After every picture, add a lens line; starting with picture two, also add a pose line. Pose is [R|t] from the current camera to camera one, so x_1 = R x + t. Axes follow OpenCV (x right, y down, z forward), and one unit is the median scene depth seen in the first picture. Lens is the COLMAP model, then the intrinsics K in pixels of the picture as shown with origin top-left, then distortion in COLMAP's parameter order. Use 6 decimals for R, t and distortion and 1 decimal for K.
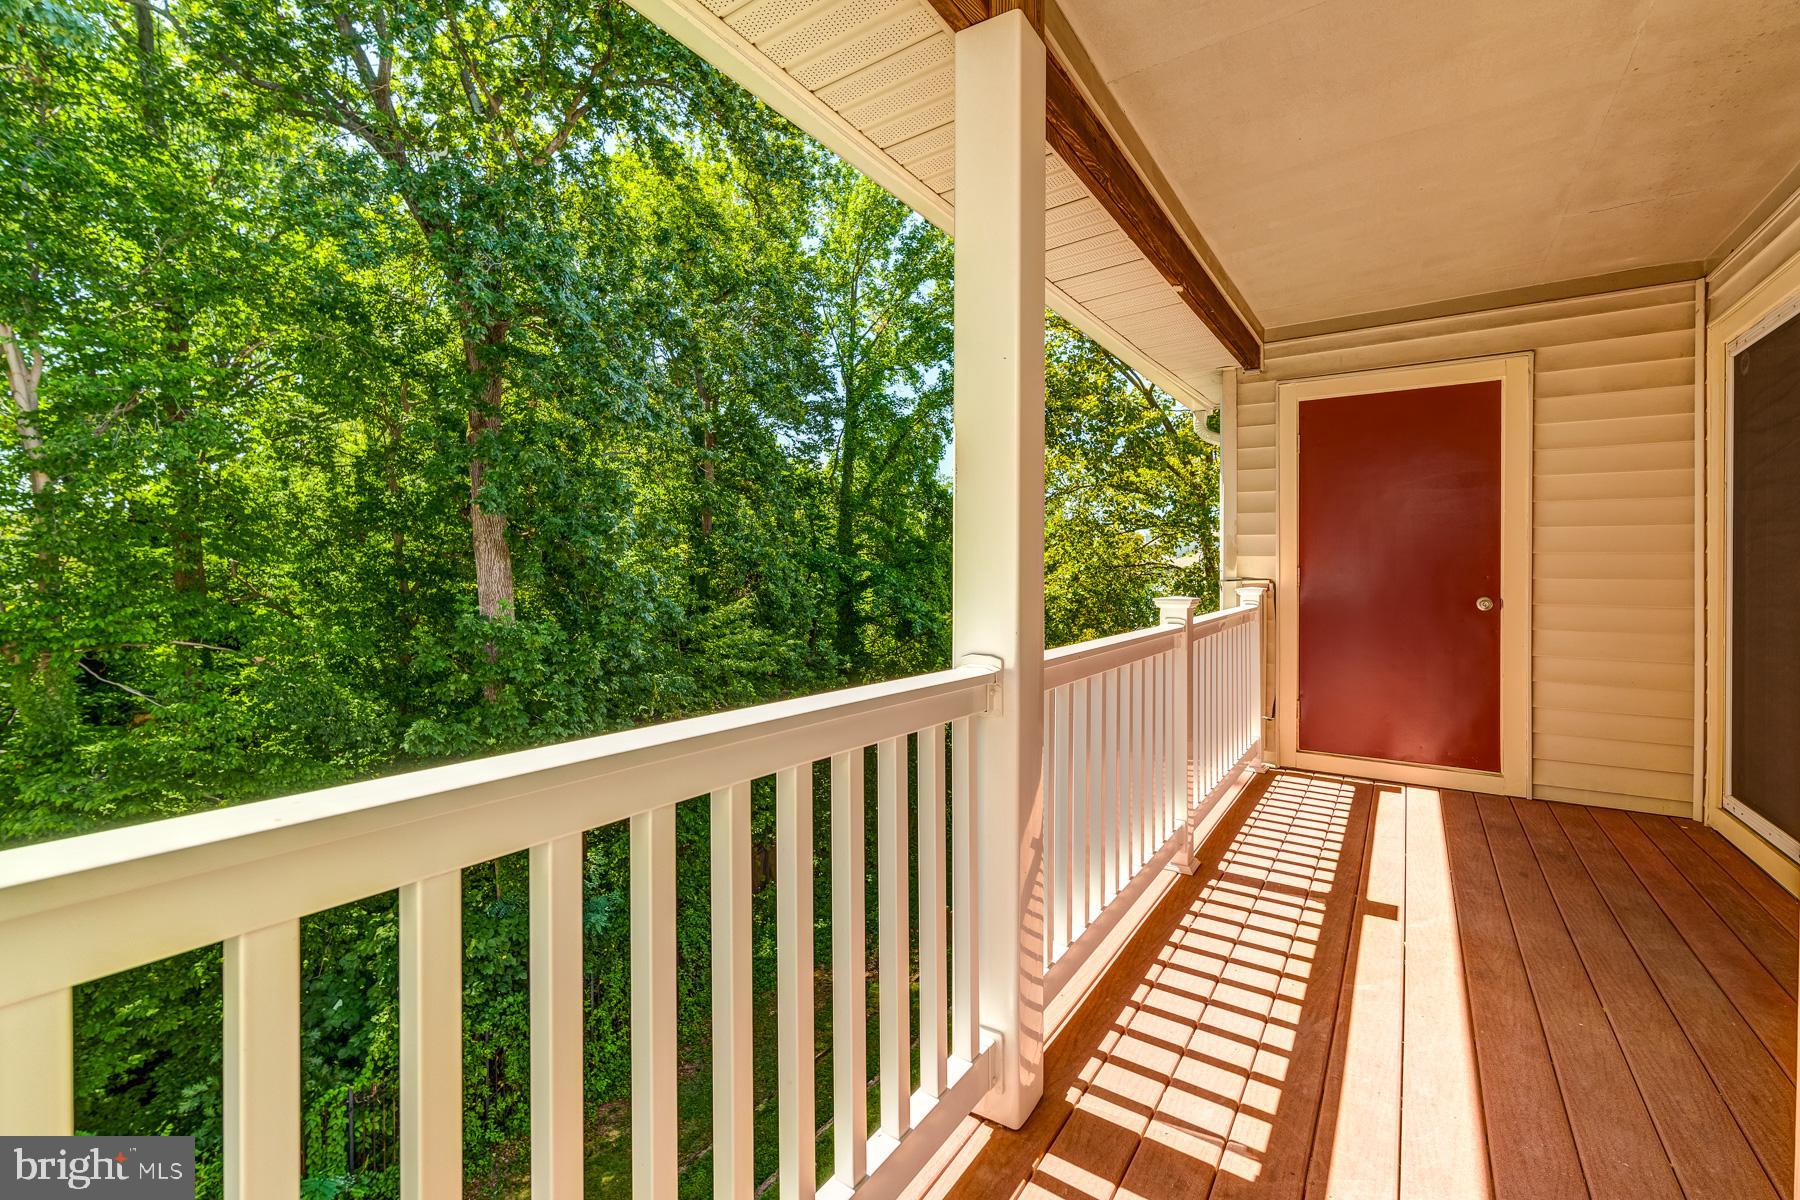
lens RADIAL K [[777.9, 0, 894.6], [0, 777.9, 577.1], [0, 0, 1]] dist [0.003344, 0.000046]
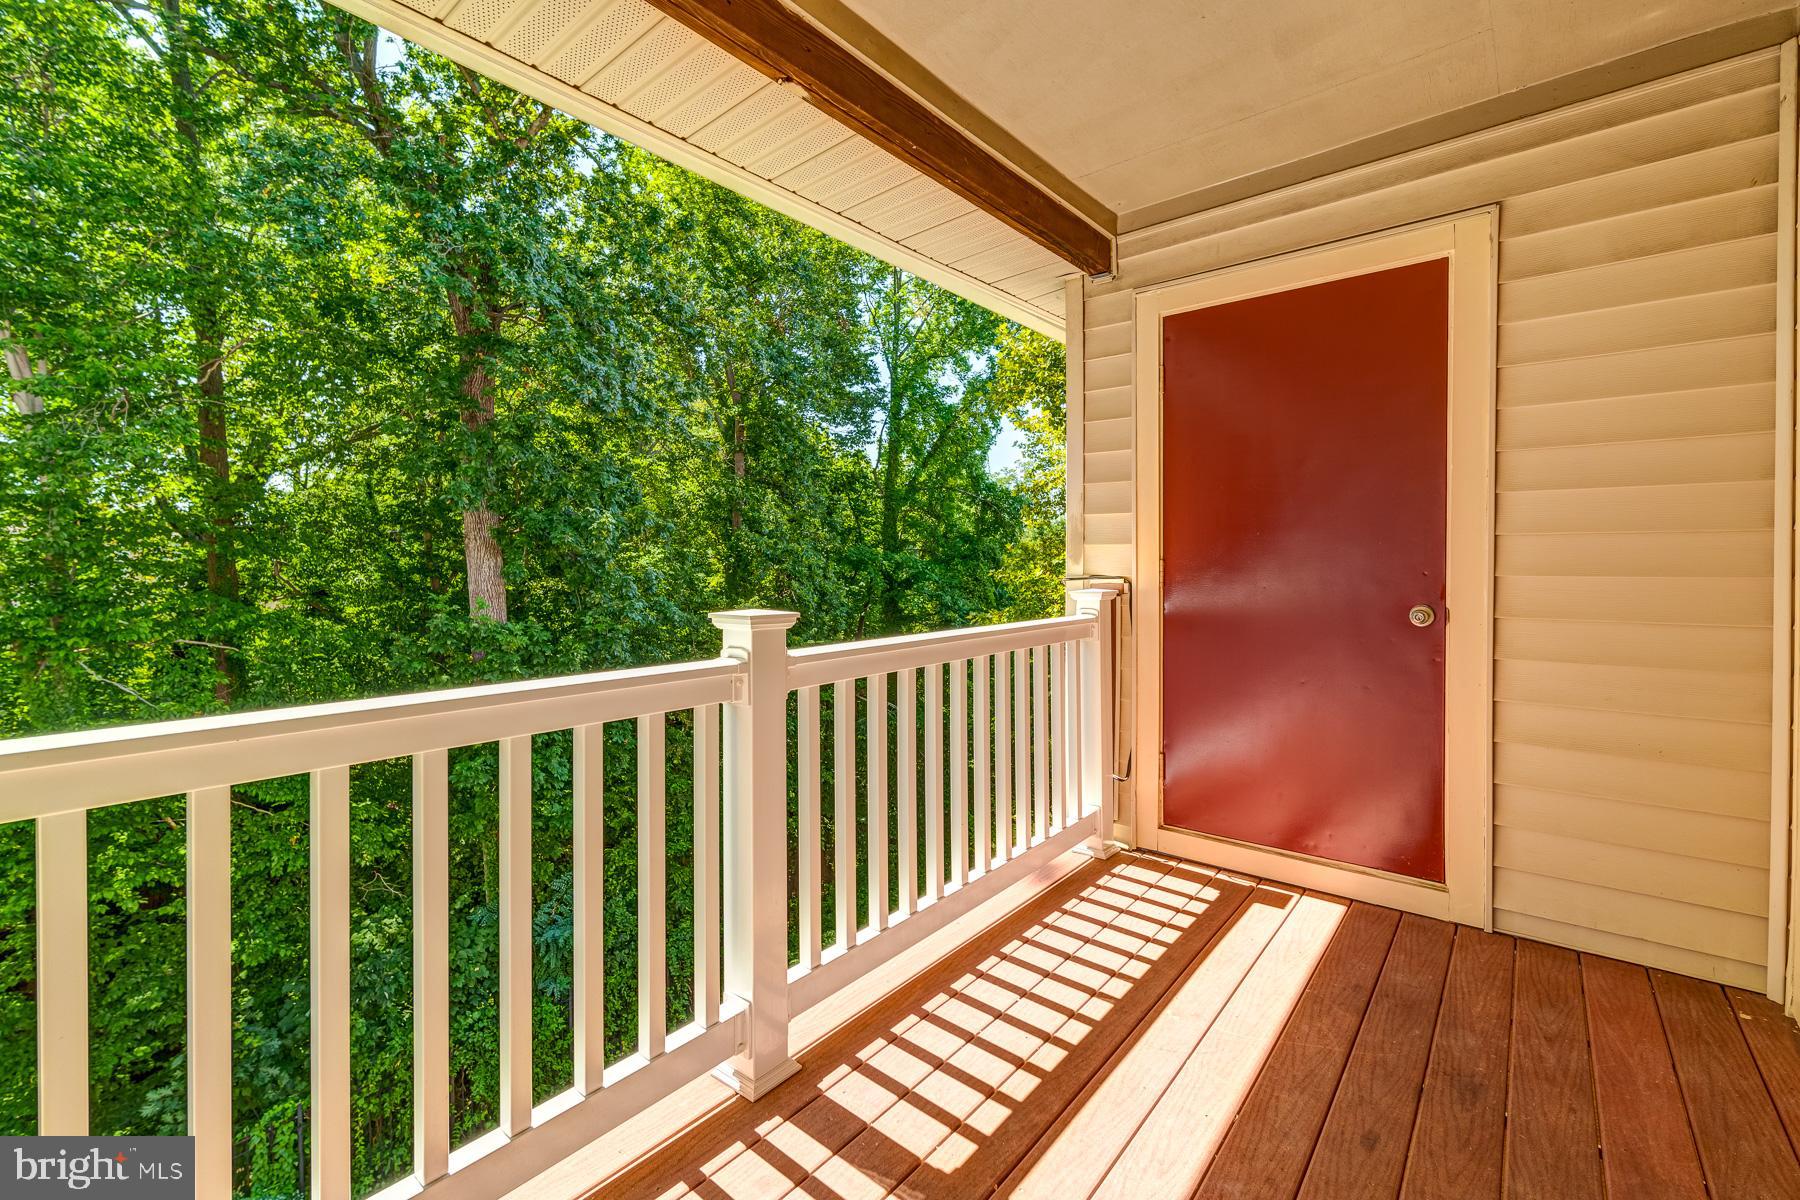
lens RADIAL K [[778.5, 0, 899.1], [0, 778.5, 582.4], [0, 0, 1]] dist [0.002803, -0.000049]
pose [[0.994898, -0.002246, -0.100864, 0.130935], [0.003347, 0.999937, 0.010745, -0.000283], [0.100834, -0.011027, 0.994842, 0.107923]]
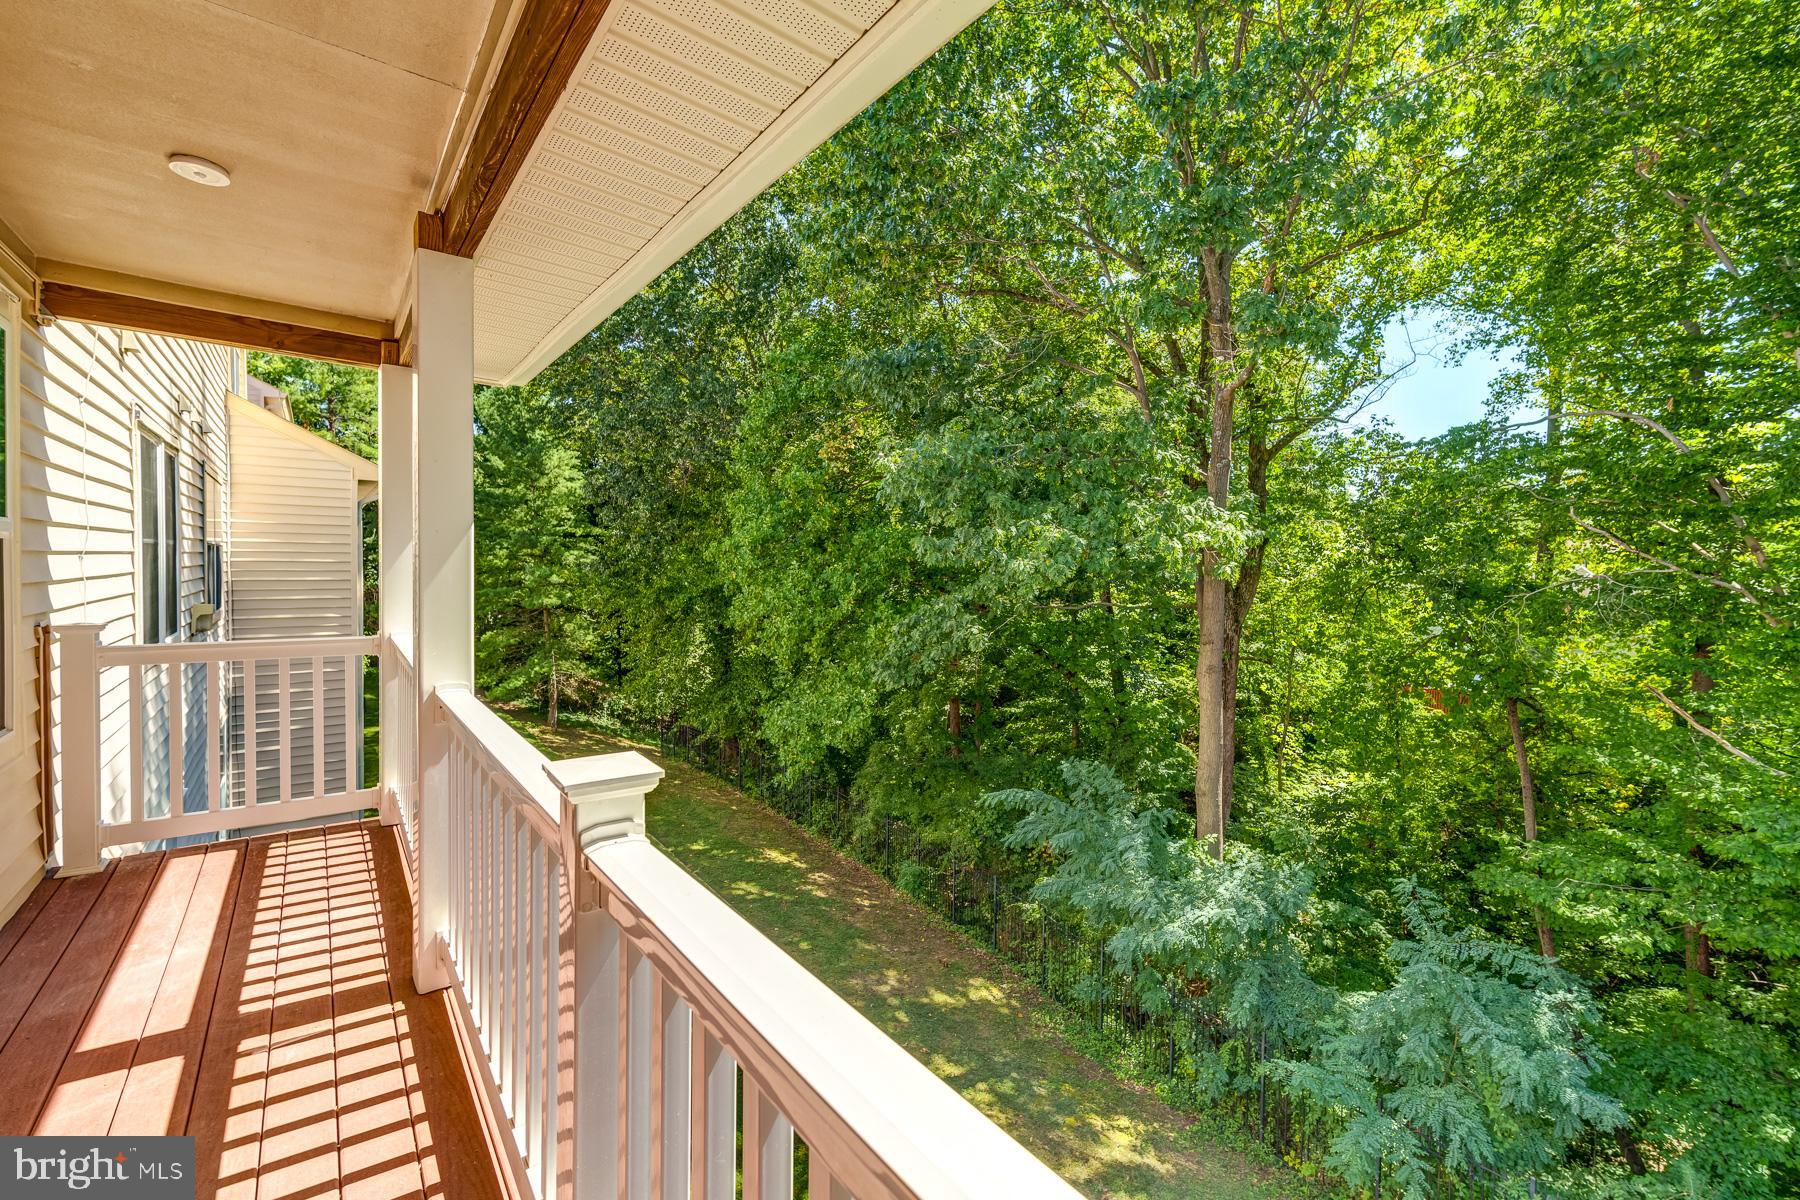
lens RADIAL K [[772.6, 0, 907.8], [0, 772.6, 597.8], [0, 0, 1]] dist [0.000749, 0.000131]
pose [[-0.322592, 0.022918, -0.946260, 0.169168], [-0.026027, 0.999114, 0.033071, -0.018516], [0.946180, 0.035297, -0.321710, 0.314026]]
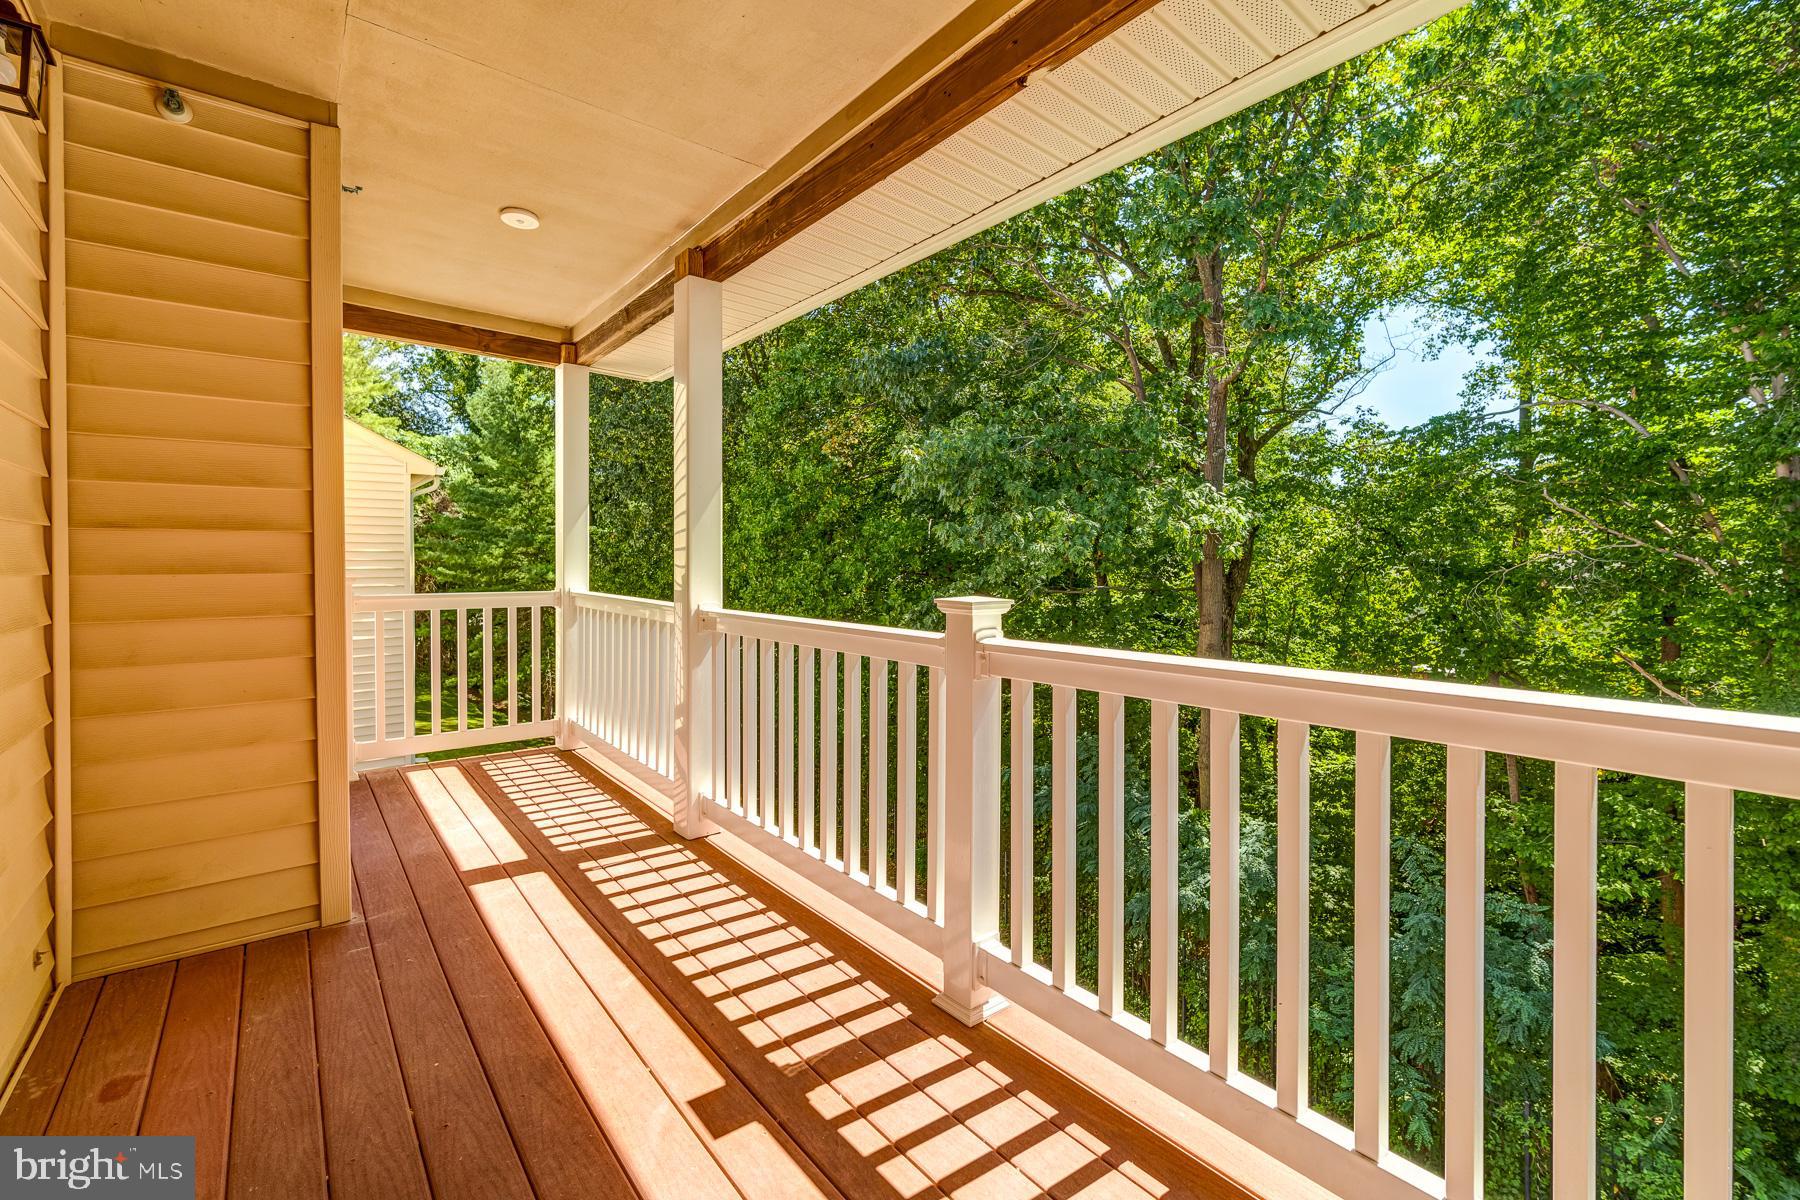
lens RADIAL K [[778.5, 0, 899.1], [0, 778.5, 582.4], [0, 0, 1]] dist [0.002803, -0.000049]
pose [[-0.307306, 0.009129, -0.951567, 0.248930], [-0.014717, 0.999789, 0.014344, 0.001201], [0.951497, 0.018412, -0.307107, 0.282268]]
